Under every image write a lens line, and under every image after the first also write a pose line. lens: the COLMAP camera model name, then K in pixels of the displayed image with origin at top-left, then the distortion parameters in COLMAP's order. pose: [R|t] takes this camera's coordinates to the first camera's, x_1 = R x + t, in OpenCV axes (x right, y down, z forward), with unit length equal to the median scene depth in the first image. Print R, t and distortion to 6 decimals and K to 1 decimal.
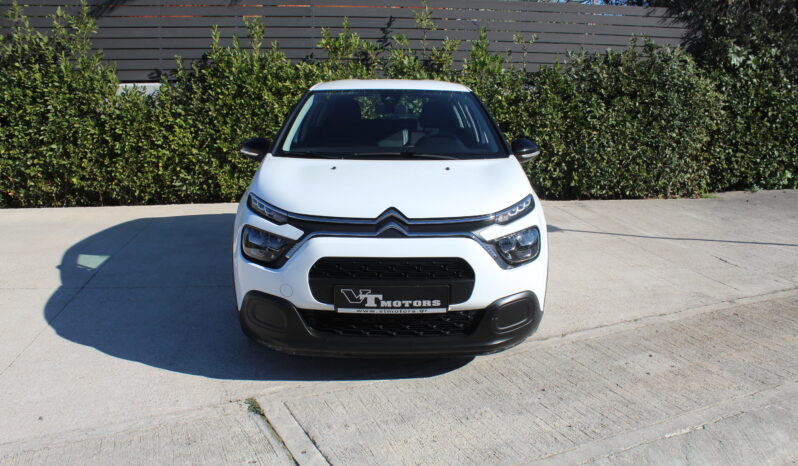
lens RADIAL K [[691.8, 0, 395.7], [0, 691.8, 241.6], [0, 0, 1]] dist [-0.132704, 0.124397]
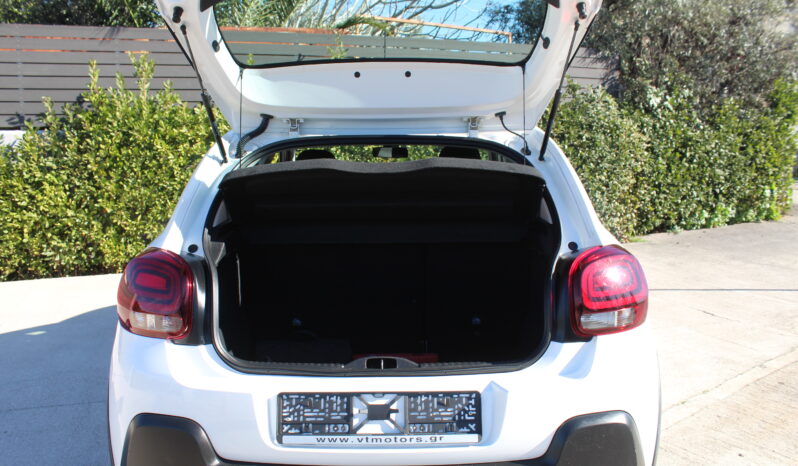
lens RADIAL K [[691.8, 0, 401.0], [0, 691.8, 234.4], [0, 0, 1]] dist [-0.132704, 0.124397]
pose [[0.976622, -0.039768, 0.211255, -0.077653], [0.056329, 0.995743, -0.072962, -0.025019], [-0.207455, 0.083156, 0.974704, 0.129780]]
